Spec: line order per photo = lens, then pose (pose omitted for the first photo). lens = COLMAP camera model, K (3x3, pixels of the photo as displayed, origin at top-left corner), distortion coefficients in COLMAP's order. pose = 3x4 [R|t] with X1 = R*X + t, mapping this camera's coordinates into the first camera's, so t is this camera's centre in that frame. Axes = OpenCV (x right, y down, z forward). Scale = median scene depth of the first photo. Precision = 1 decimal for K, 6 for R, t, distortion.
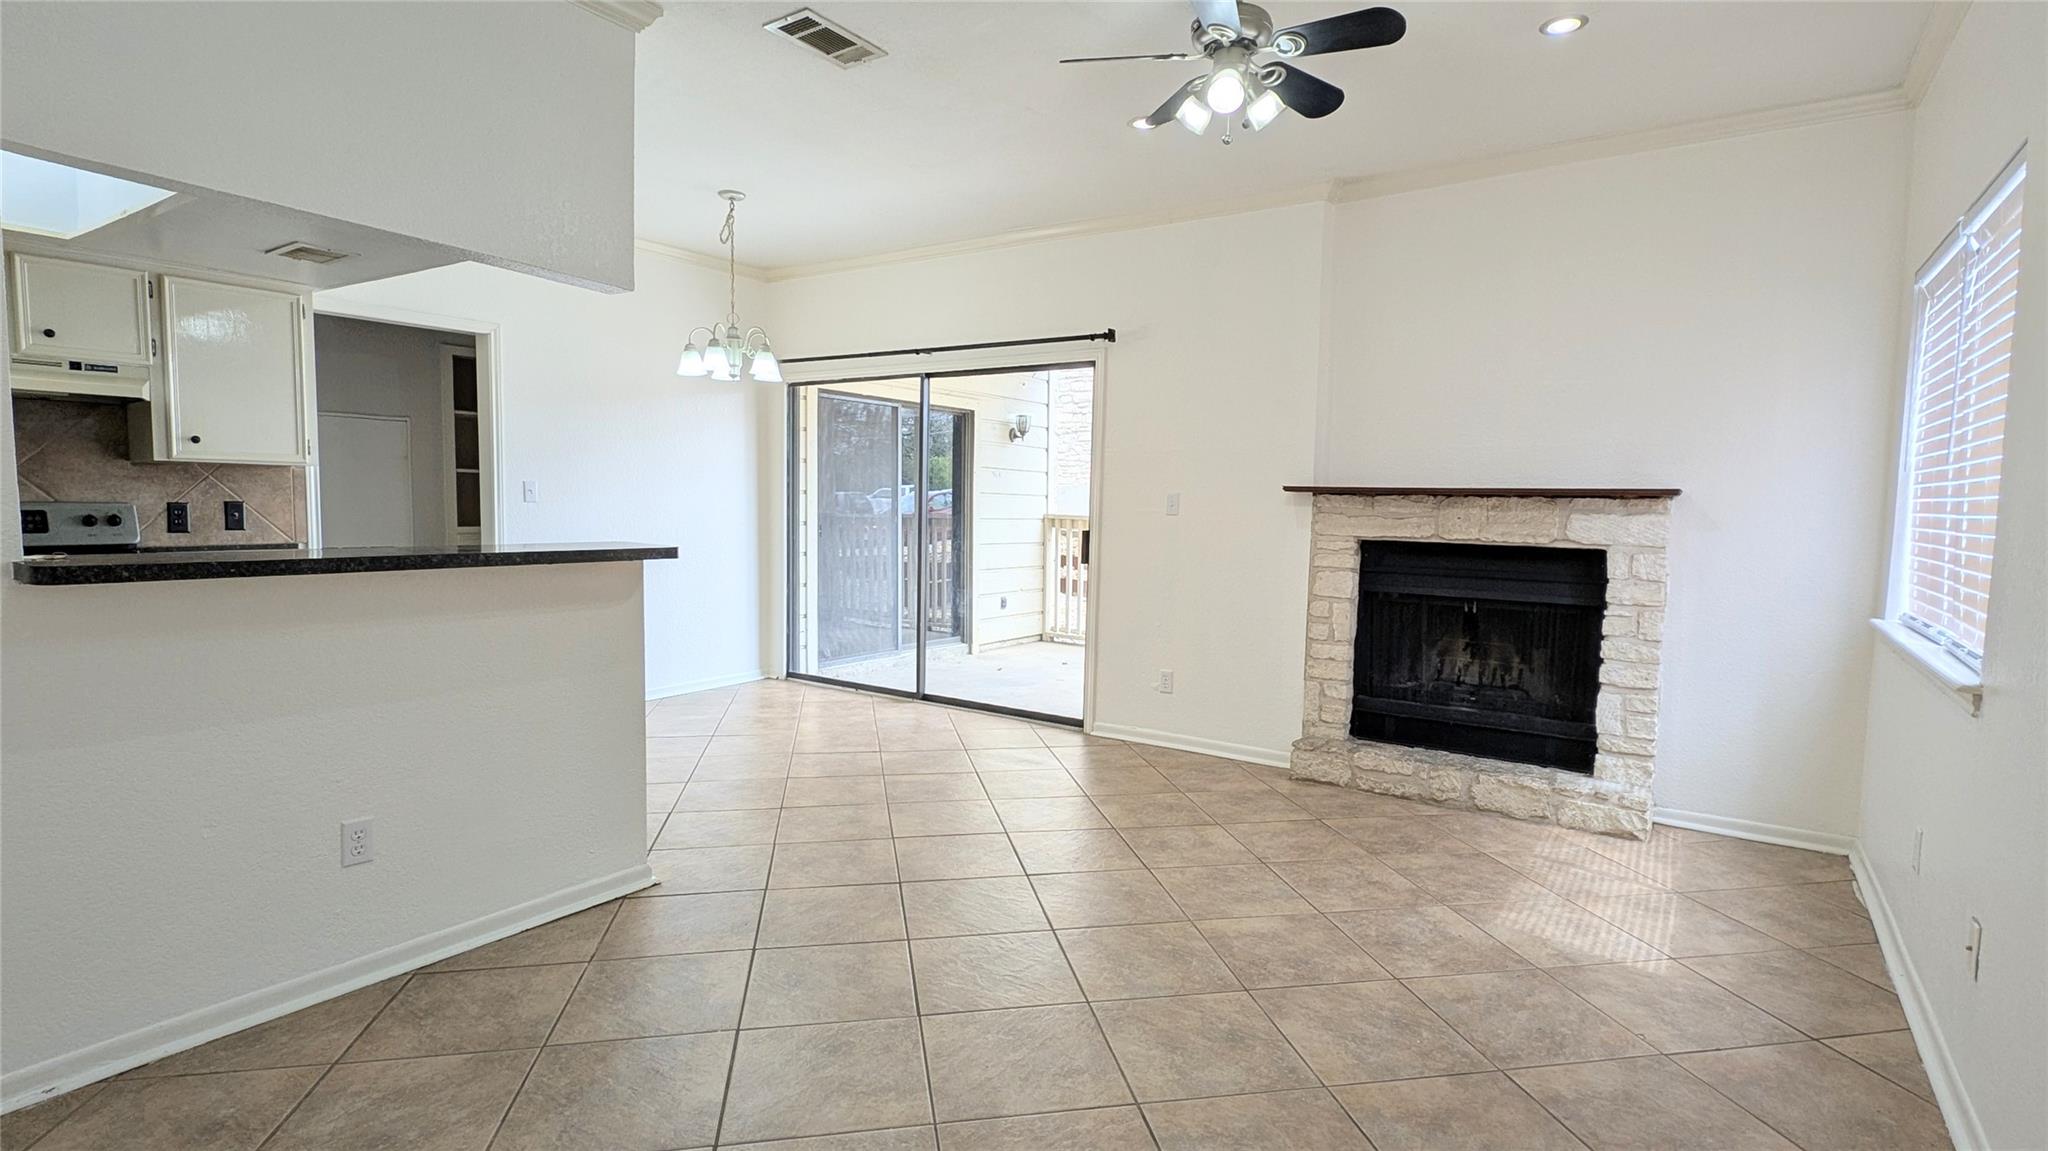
lens RADIAL K [[875.5, 0, 1002.7], [0, 875.5, 576.7], [0, 0, 1]] dist [0.006632, -0.004042]
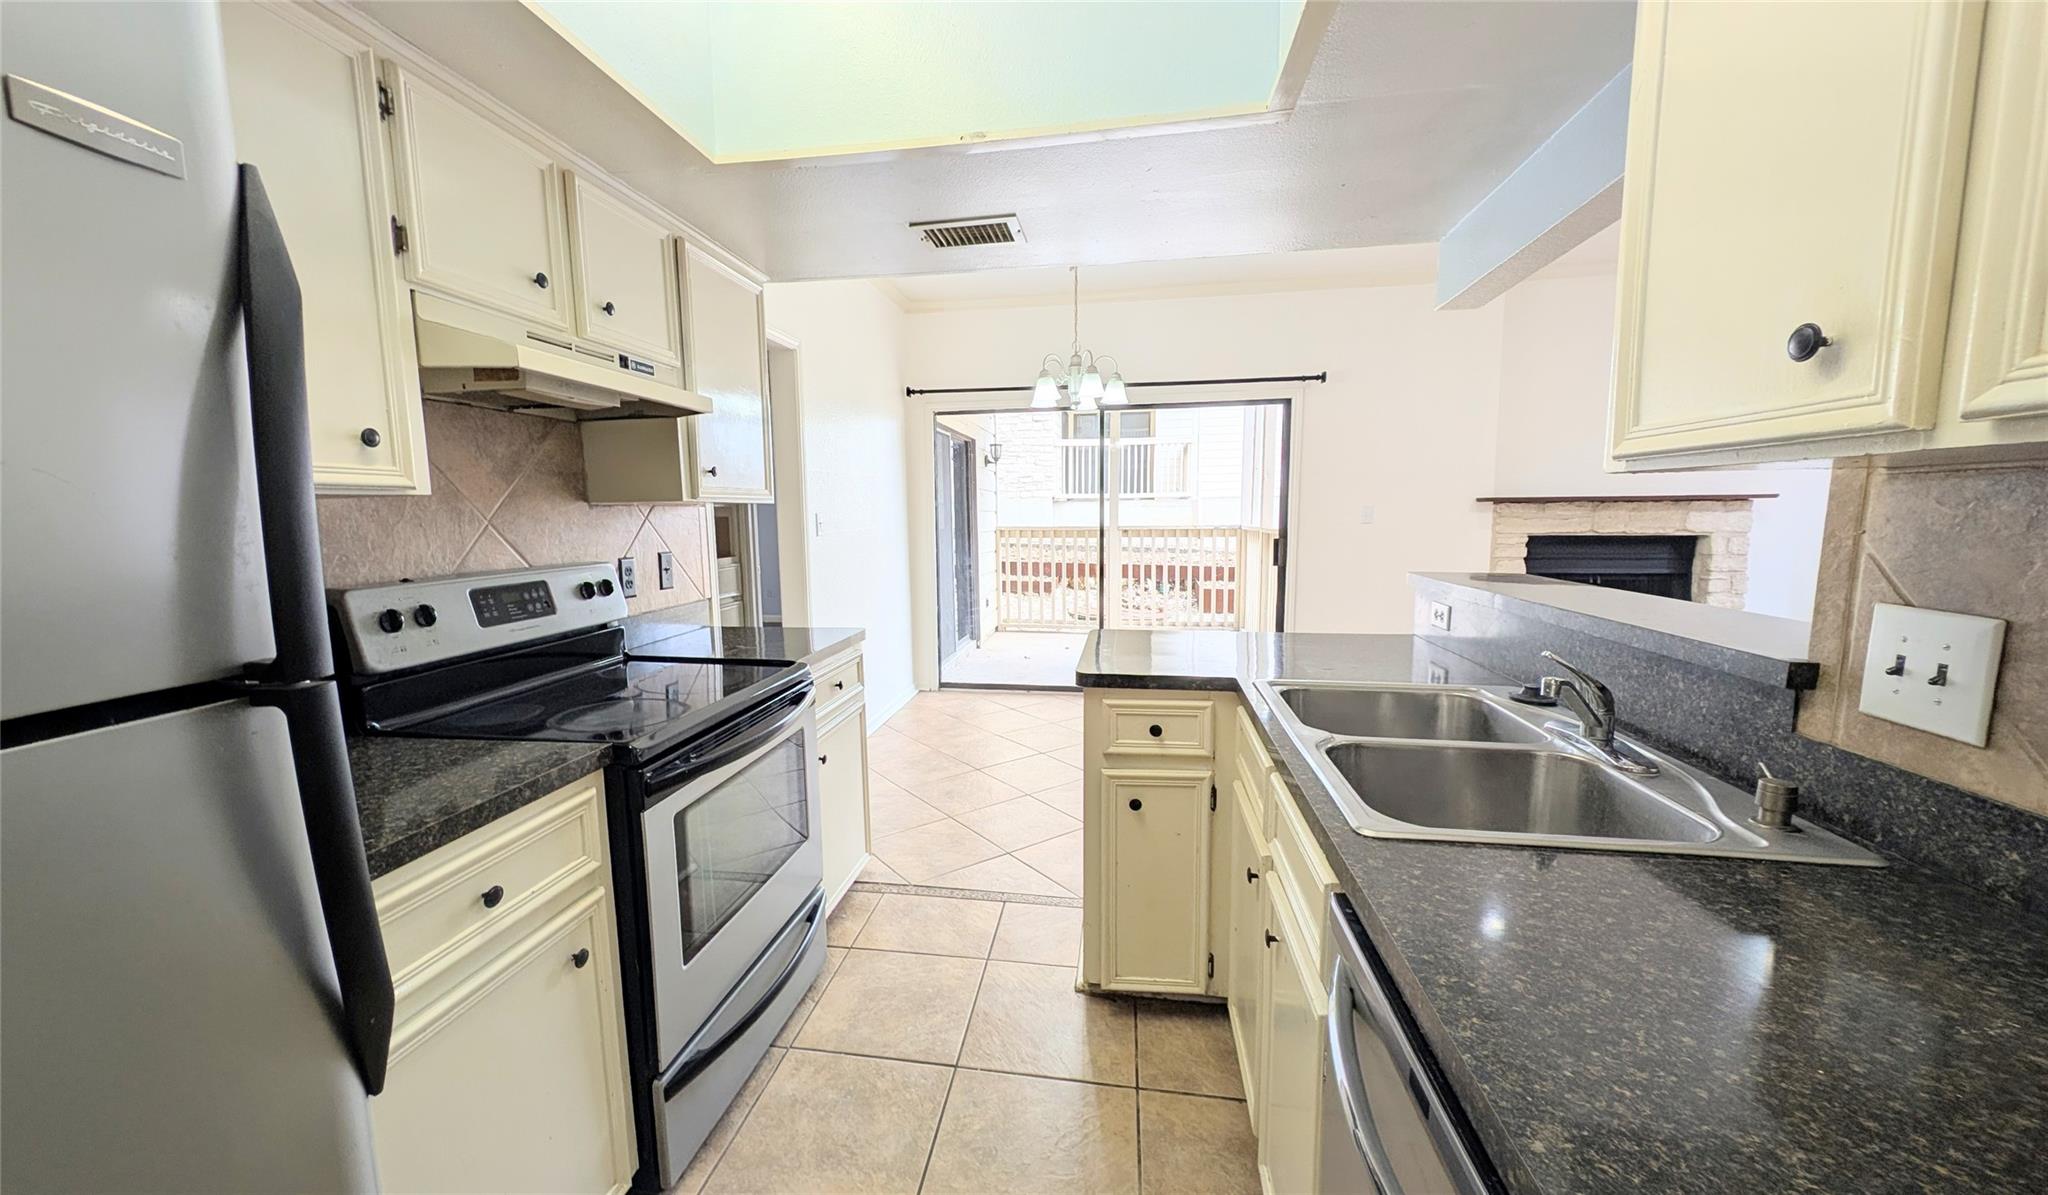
lens RADIAL K [[679.2, 0, 1026.6], [0, 679.2, 590.1], [0, 0, 1]] dist [-0.009556, -0.000050]
pose [[0.933859, -0.073439, 0.350020, -0.716261], [0.064386, 0.997222, 0.037445, -0.049462], [-0.351797, -0.012432, 0.935994, 0.303638]]
